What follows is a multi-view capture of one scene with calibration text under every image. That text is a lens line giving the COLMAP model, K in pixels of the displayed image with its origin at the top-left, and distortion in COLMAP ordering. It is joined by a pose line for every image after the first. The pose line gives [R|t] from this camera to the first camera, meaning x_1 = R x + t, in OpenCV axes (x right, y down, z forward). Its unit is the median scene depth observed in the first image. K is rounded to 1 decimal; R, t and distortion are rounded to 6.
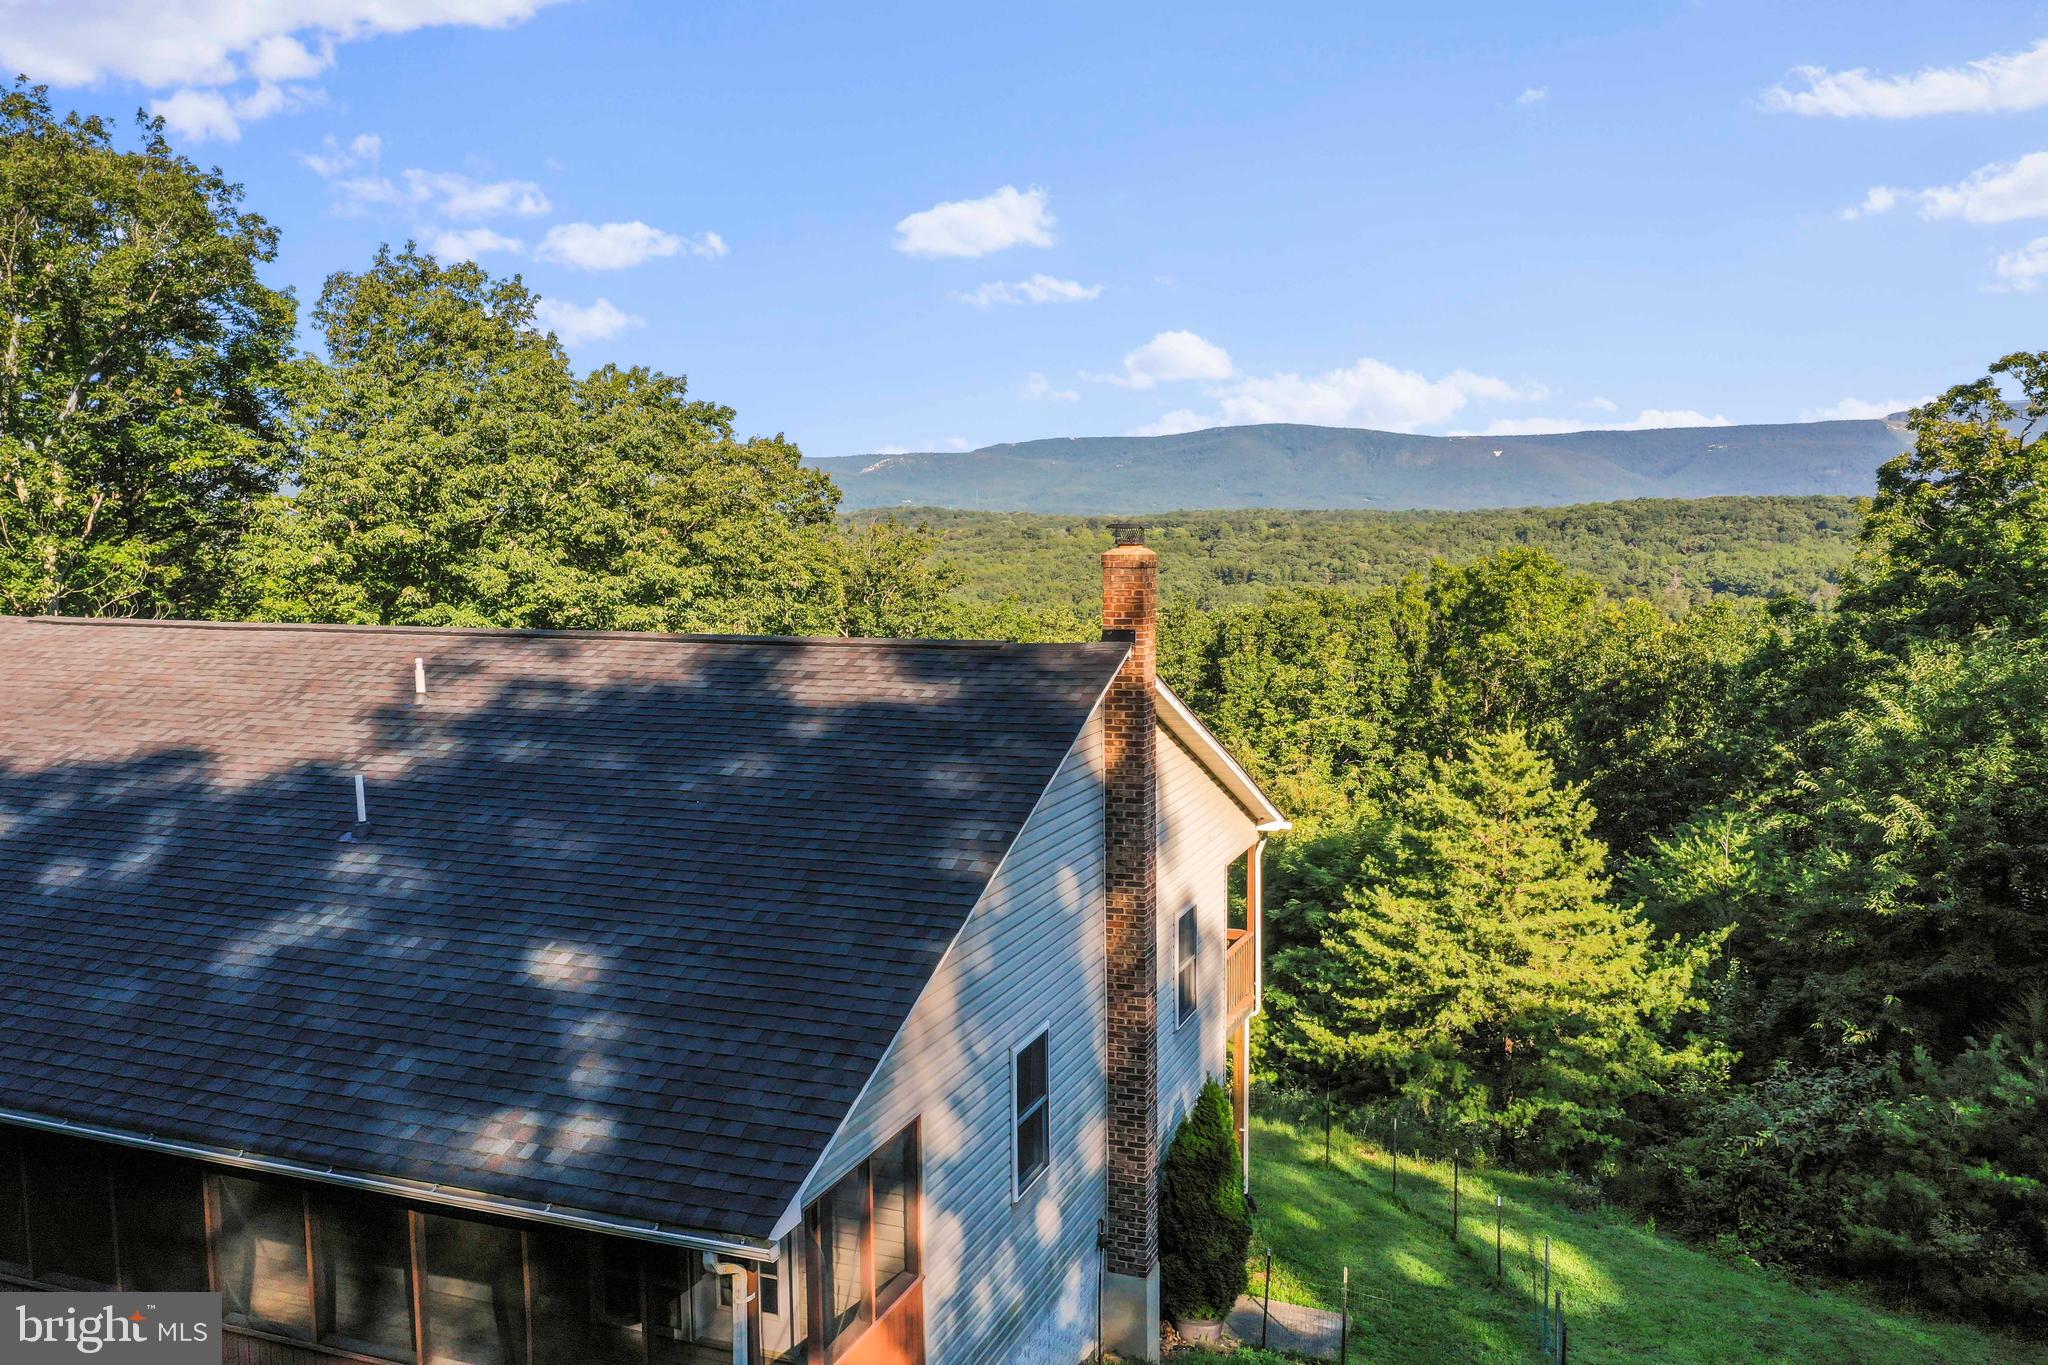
lens RADIAL K [[1619.1, 0, 1027.6], [0, 1619.1, 699.4], [0, 0, 1]] dist [0.002326, 0.009511]
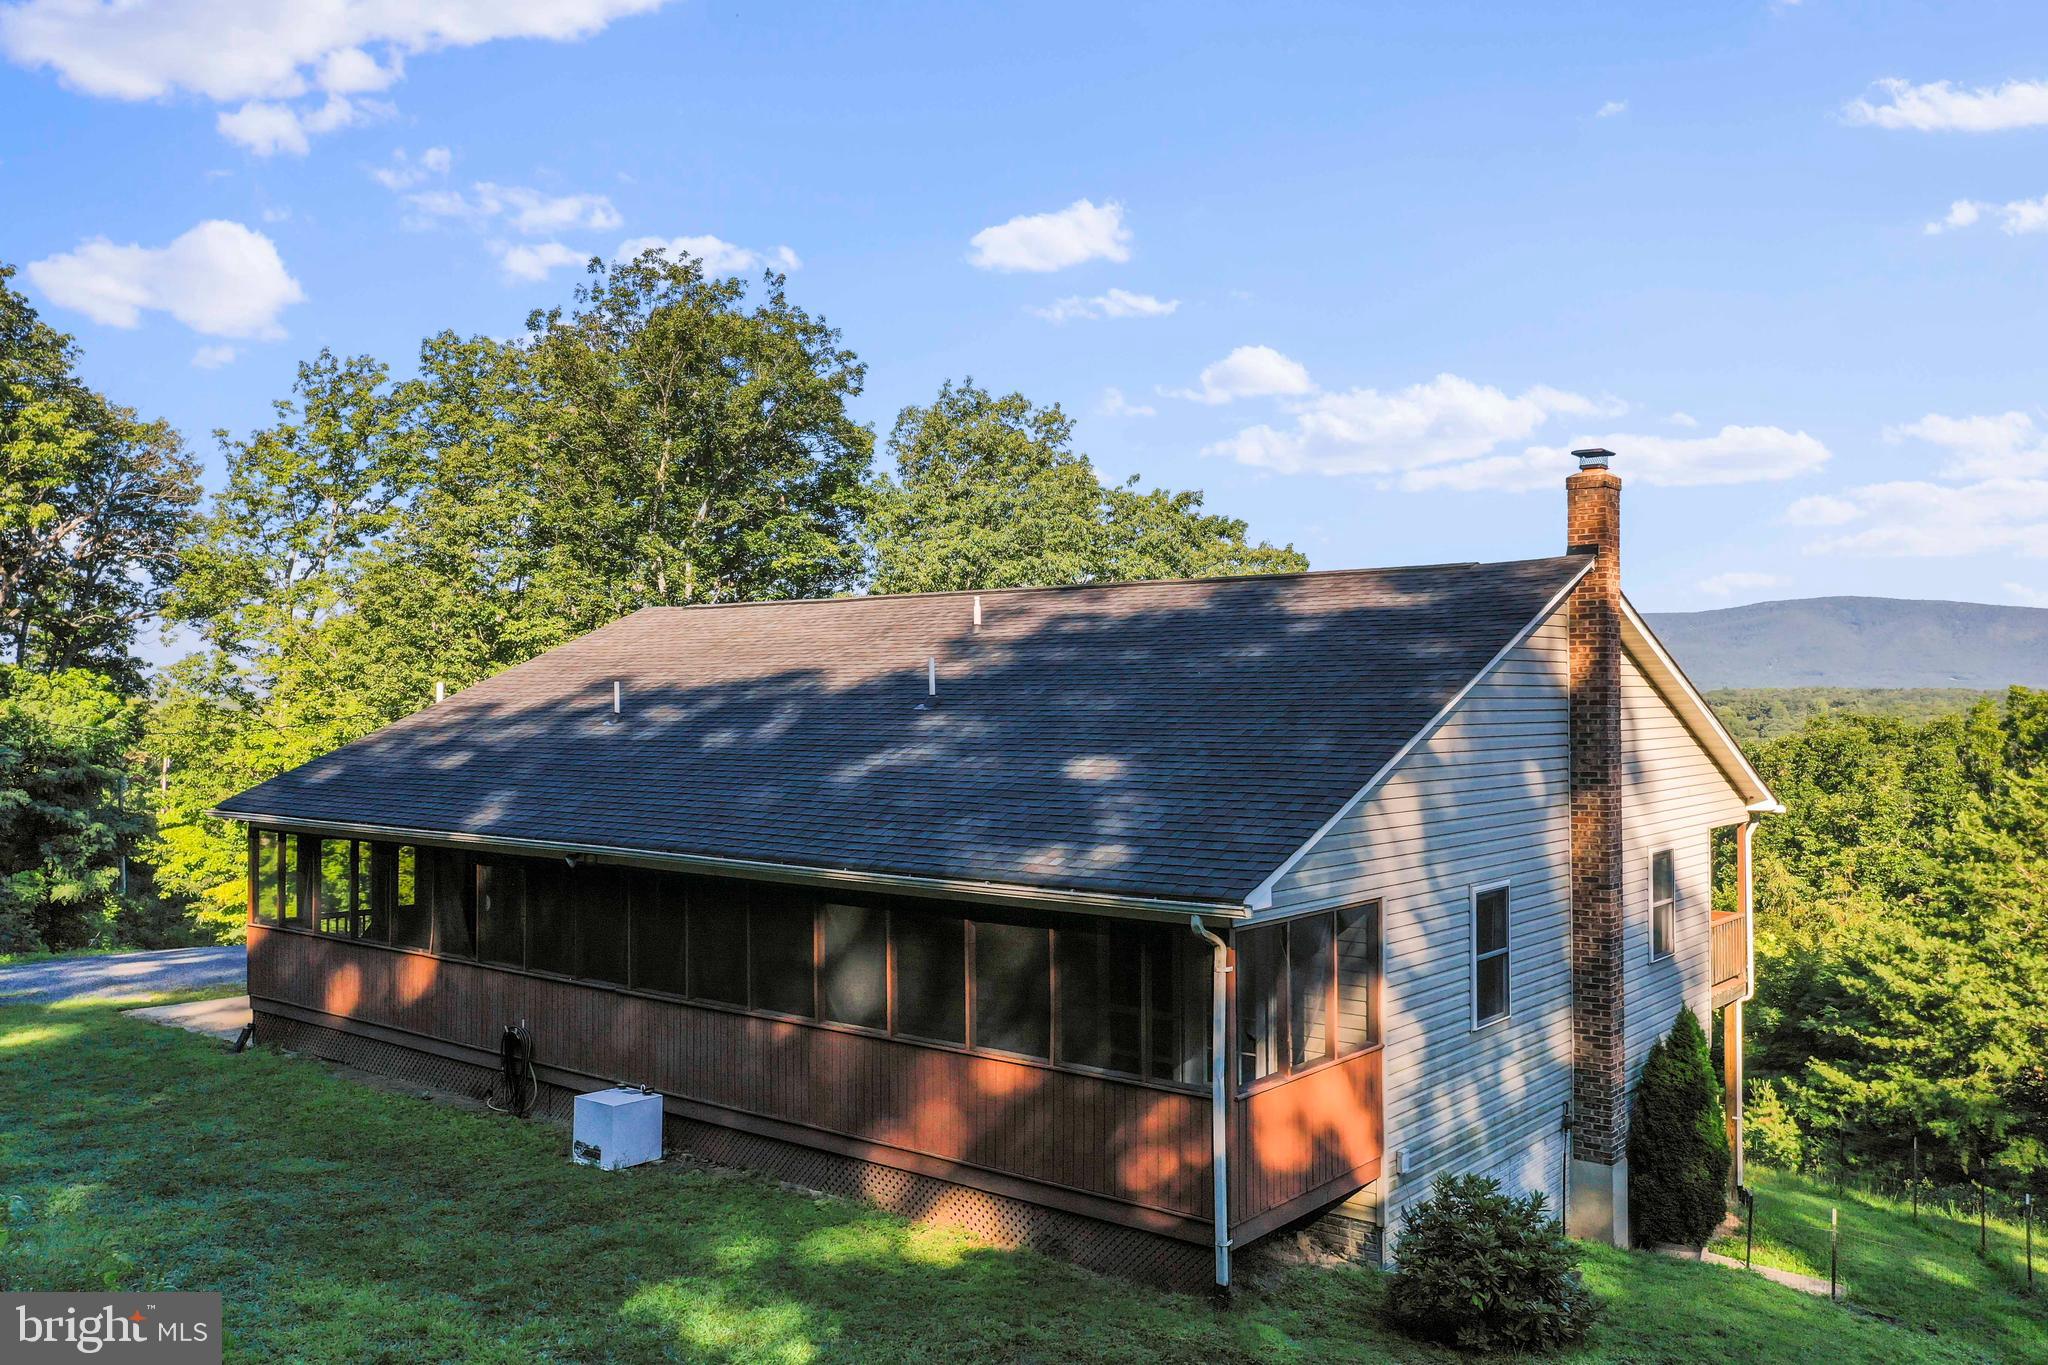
lens RADIAL K [[1619.1, 0, 1027.6], [0, 1619.1, 699.4], [0, 0, 1]] dist [0.002326, 0.009511]
pose [[0.951421, 0.003536, -0.307871, 0.020561], [-0.037143, 0.993949, -0.103368, 0.105199], [0.305643, 0.109782, 0.945796, -0.077708]]
